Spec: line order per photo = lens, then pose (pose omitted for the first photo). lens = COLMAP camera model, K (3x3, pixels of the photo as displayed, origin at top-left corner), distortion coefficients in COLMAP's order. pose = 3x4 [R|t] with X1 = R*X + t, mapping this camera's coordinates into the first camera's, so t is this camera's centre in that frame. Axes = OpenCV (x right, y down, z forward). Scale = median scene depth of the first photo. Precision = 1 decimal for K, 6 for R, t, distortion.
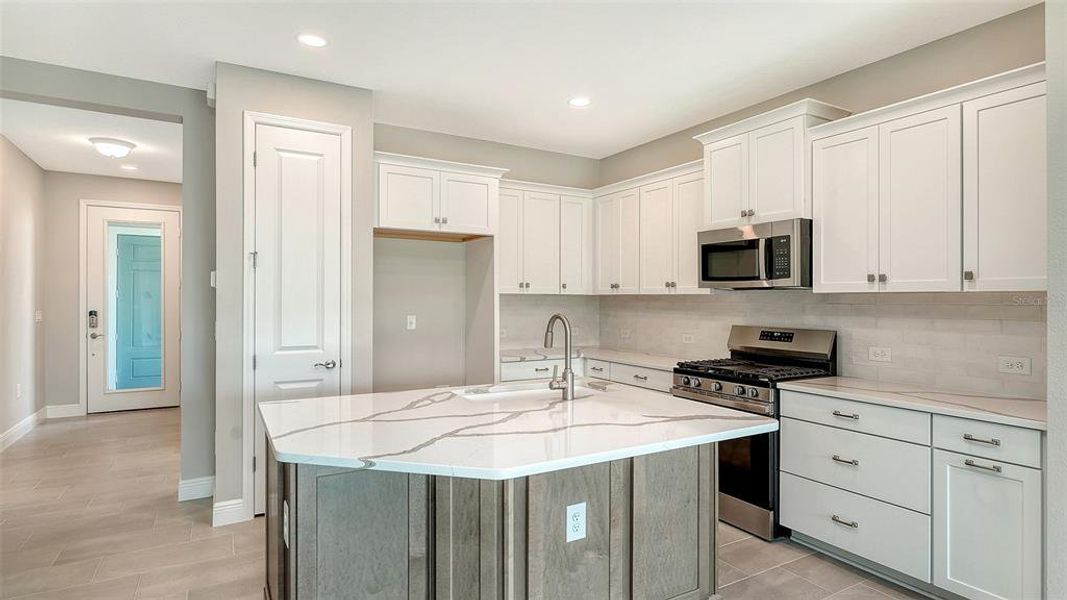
lens RADIAL K [[552.2, 0, 536.0], [0, 552.2, 298.3], [0, 0, 1]] dist [0.003625, -0.001023]
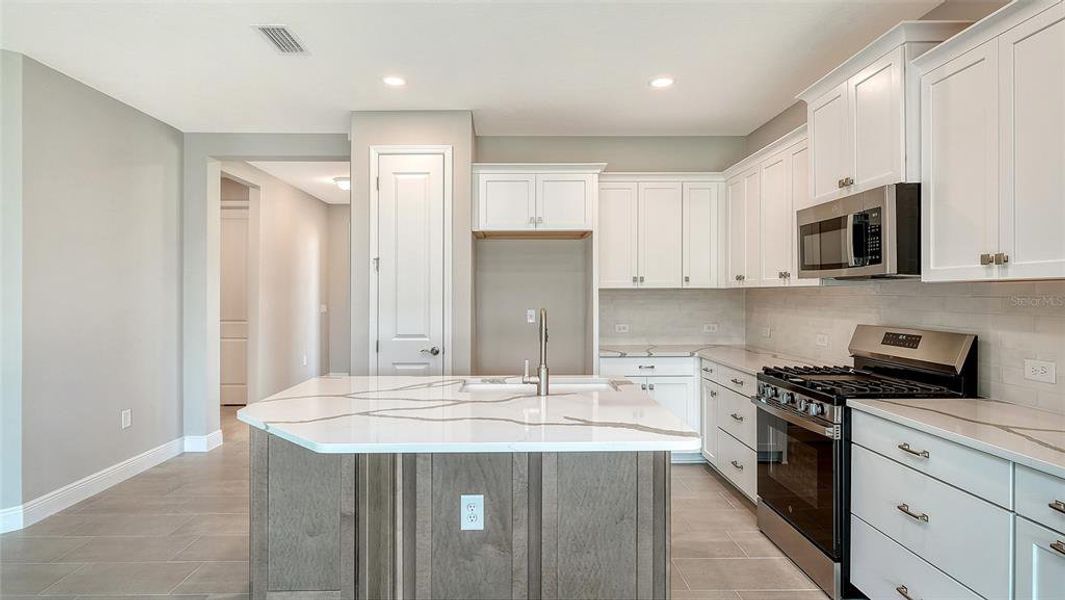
lens RADIAL K [[551.2, 0, 545.5], [0, 551.2, 288.6], [0, 0, 1]] dist [0.003625, -0.001023]
pose [[0.866692, -0.012820, -0.498679, 0.416998], [0.009635, 0.999913, -0.008959, 0.000381], [0.498751, 0.002960, 0.866740, 0.106303]]
